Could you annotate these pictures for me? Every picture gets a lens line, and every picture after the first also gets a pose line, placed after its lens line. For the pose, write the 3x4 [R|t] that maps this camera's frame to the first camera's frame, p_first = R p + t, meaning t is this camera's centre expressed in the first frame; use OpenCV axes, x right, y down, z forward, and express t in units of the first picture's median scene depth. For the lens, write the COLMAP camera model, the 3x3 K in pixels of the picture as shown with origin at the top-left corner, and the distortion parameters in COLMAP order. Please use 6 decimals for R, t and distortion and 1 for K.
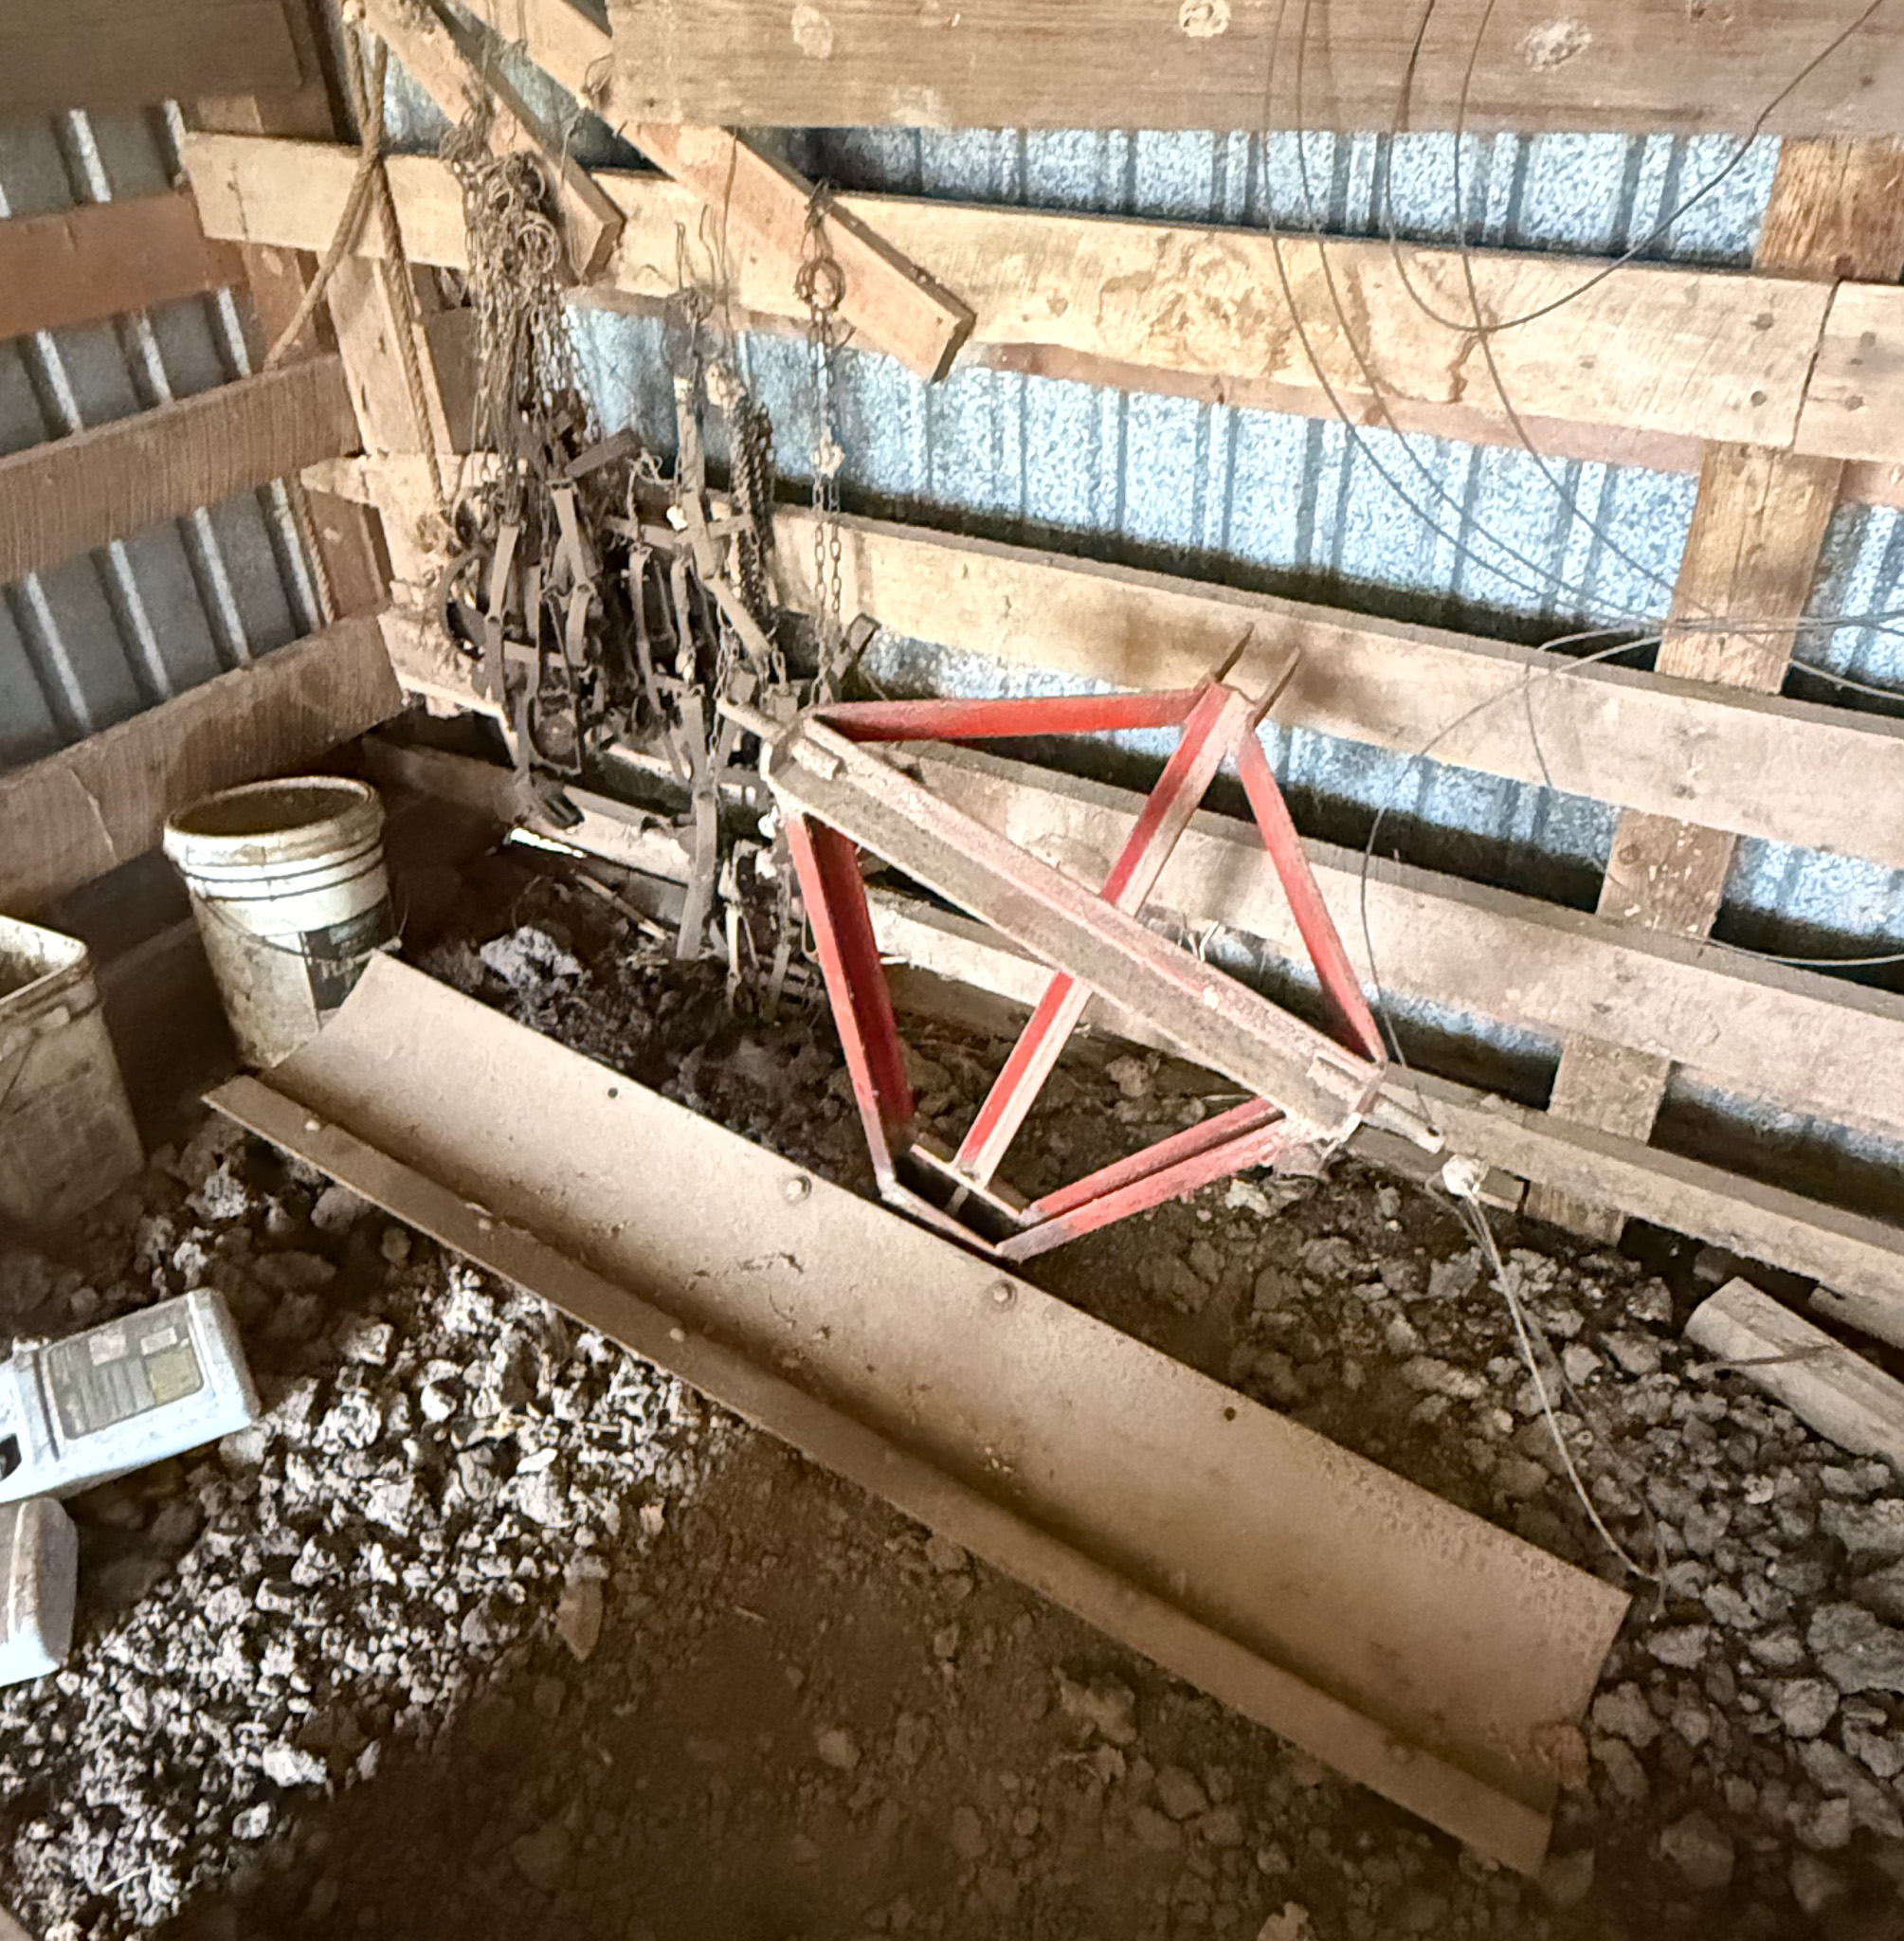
lens RADIAL K [[1444.1, 0, 952.0], [0, 1444.1, 970.5], [0, 0, 1]] dist [-0.007839, -0.004109]
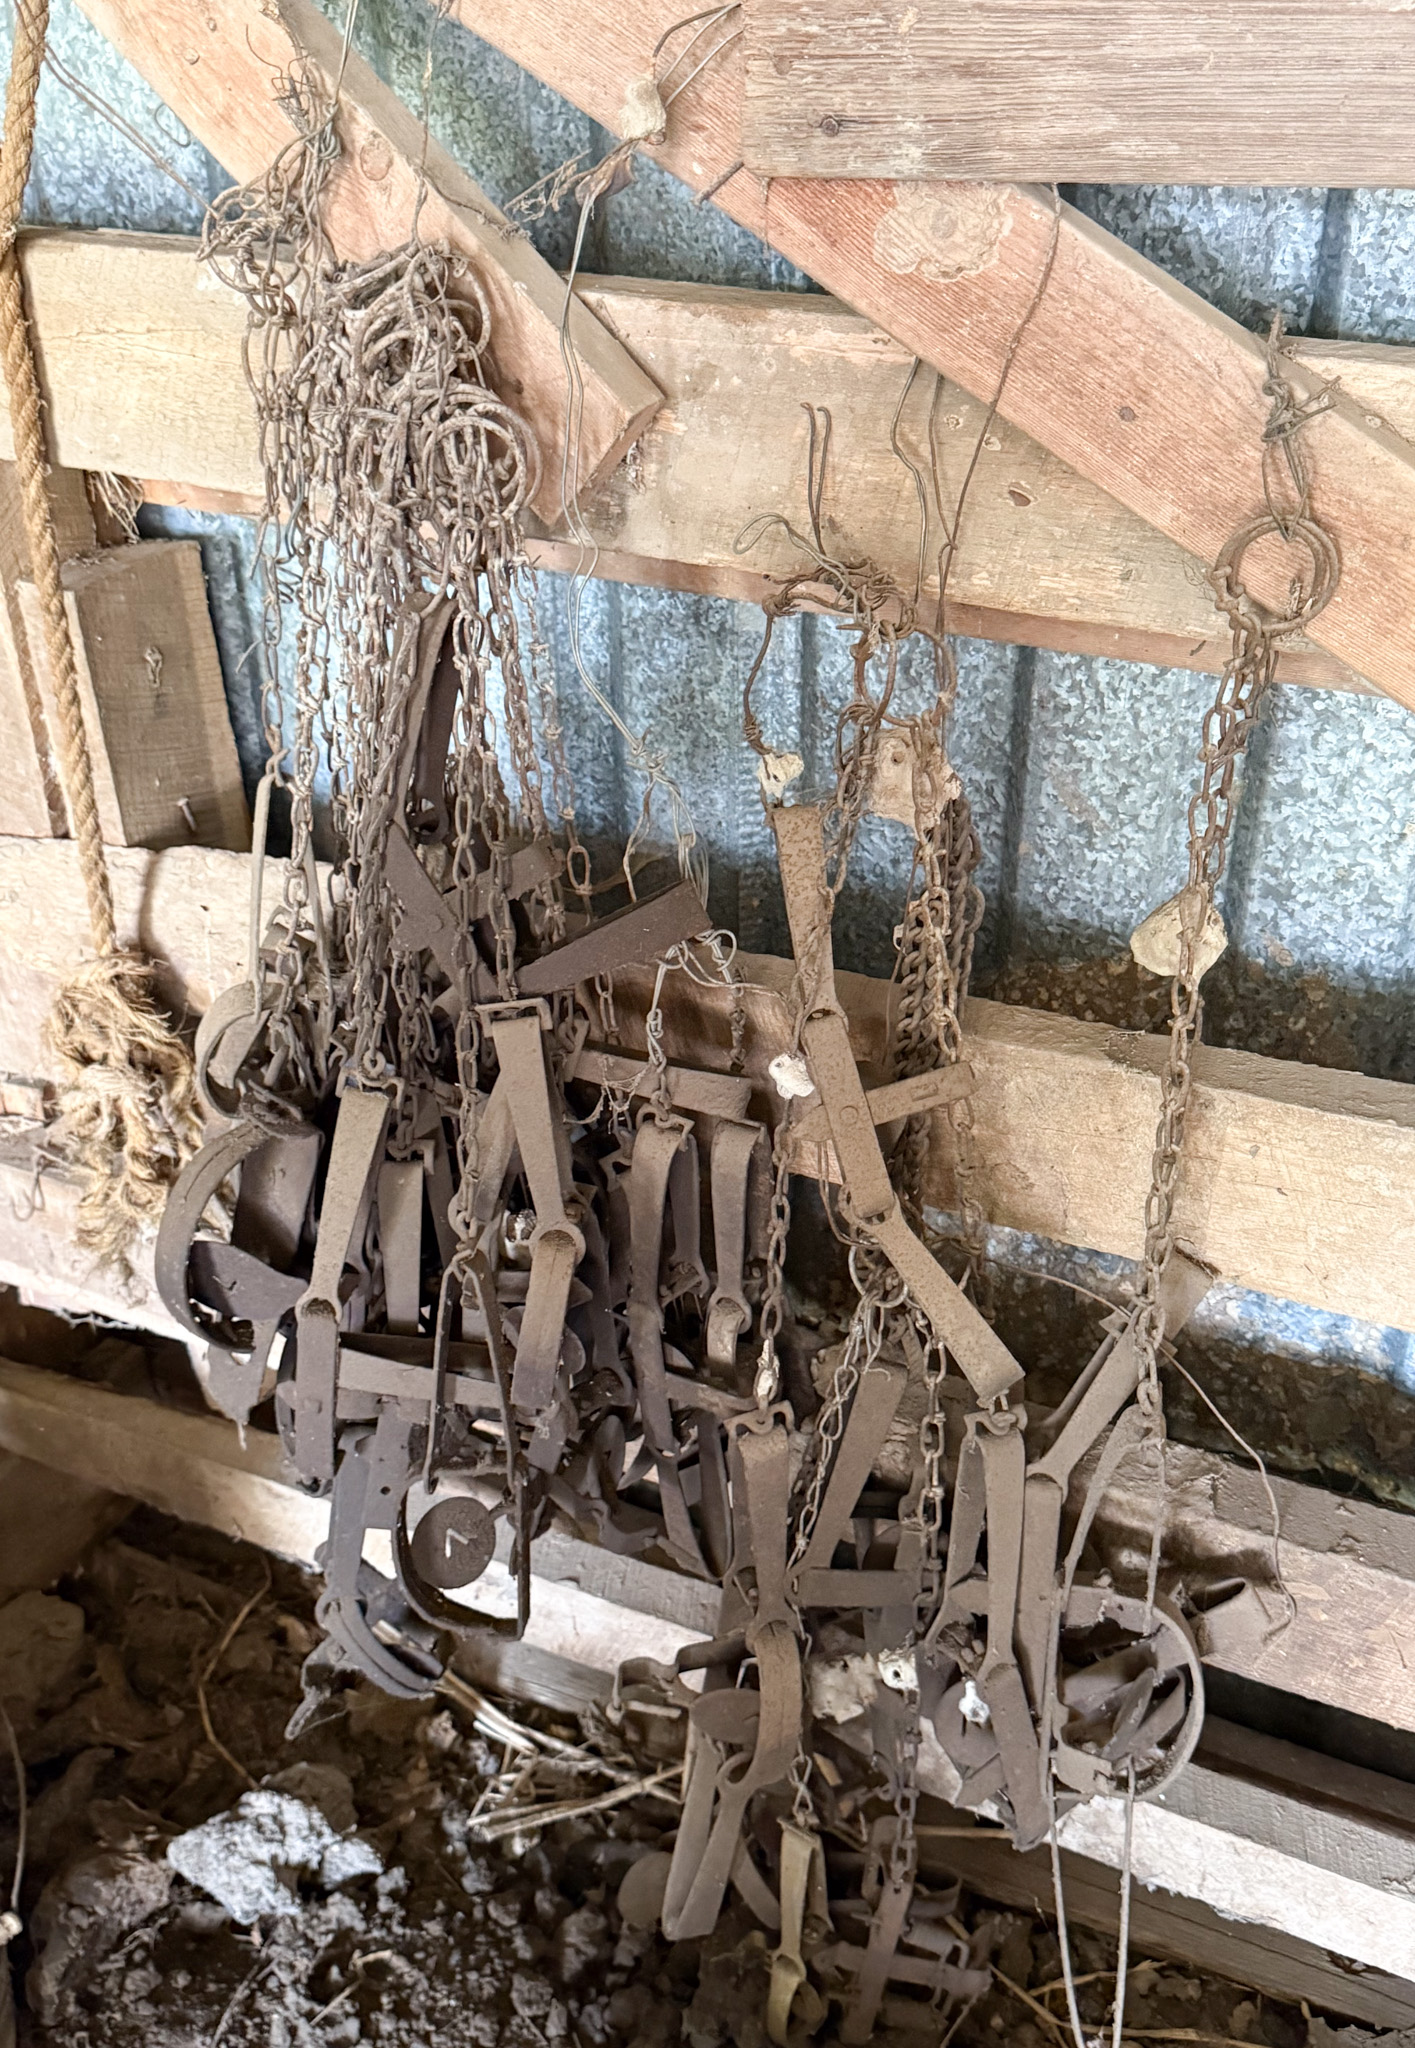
lens RADIAL K [[1858.7, 0, 707.5], [0, 1858.7, 1024.0], [0, 0, 1]] dist [0.106256, -0.234073]
pose [[0.993993, -0.041146, 0.101413, -0.269807], [0.052183, 0.992703, -0.108706, -0.271251], [-0.096200, 0.113345, 0.988887, 0.464248]]
